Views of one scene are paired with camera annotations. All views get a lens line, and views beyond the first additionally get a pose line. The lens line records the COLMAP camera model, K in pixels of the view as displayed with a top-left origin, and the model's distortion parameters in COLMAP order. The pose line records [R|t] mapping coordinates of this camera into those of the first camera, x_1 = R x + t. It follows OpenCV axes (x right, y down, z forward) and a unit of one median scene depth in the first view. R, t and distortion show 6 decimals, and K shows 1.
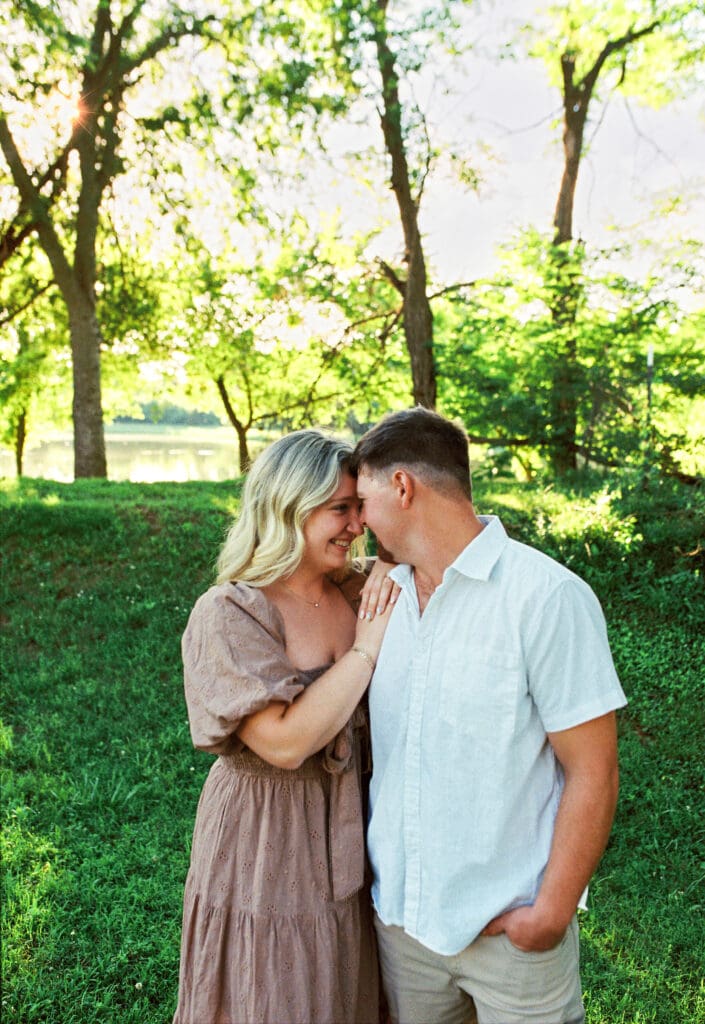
lens RADIAL K [[1066.6, 0, 352.5], [0, 1066.6, 512.0], [0, 0, 1]] dist [-0.043956, -0.000550]
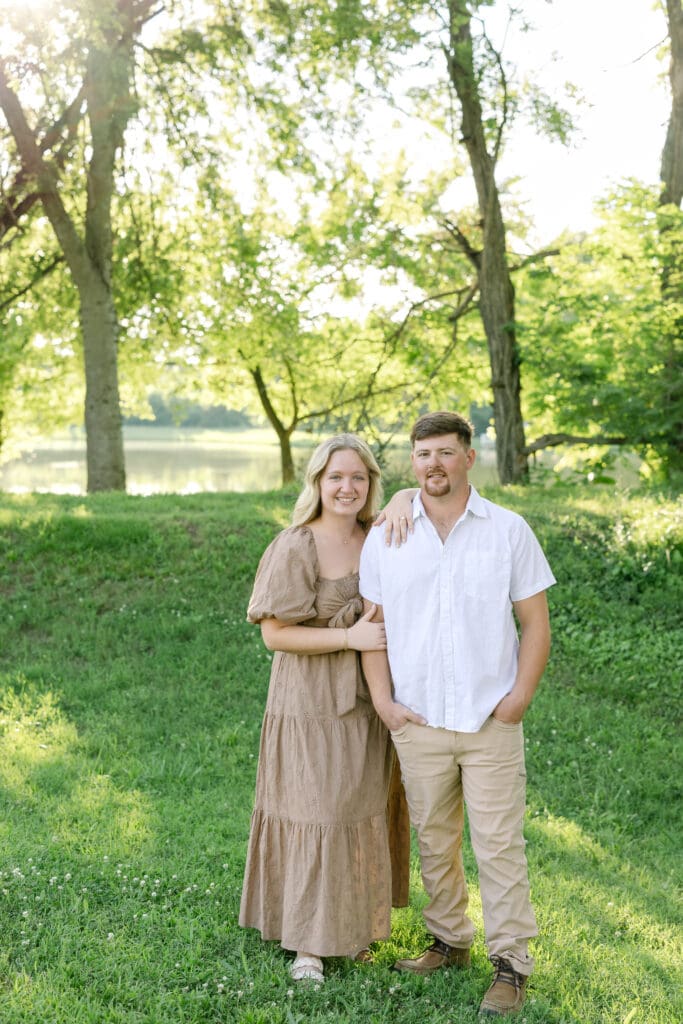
lens RADIAL K [[1499.9, 0, 341.5], [0, 1499.9, 512.0], [0, 0, 1]] dist [-0.003460, -0.032486]
pose [[0.997916, -0.013199, -0.063154, 0.011614], [0.011749, 0.999660, -0.023285, 0.012768], [0.063440, 0.022495, 0.997732, -0.162004]]
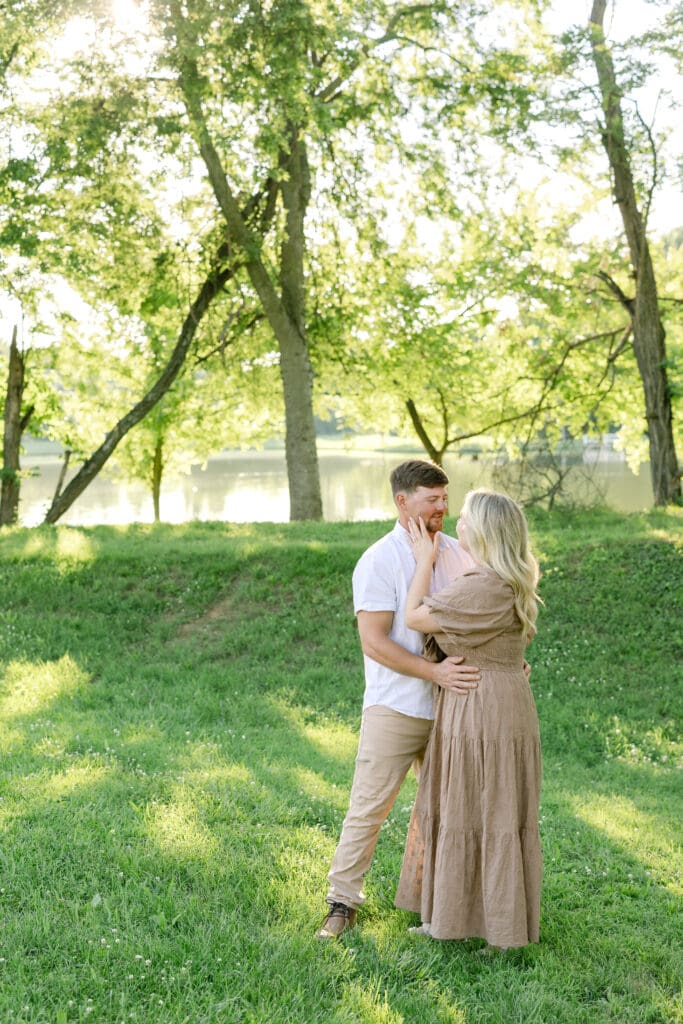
lens RADIAL K [[1482.0, 0, 341.5], [0, 1482.0, 512.0], [0, 0, 1]] dist [0.038356, -0.099756]
pose [[0.990374, -0.037808, -0.133151, -0.036513], [0.034280, 0.999000, -0.028691, 0.001343], [0.134103, 0.023851, 0.990680, -0.314545]]
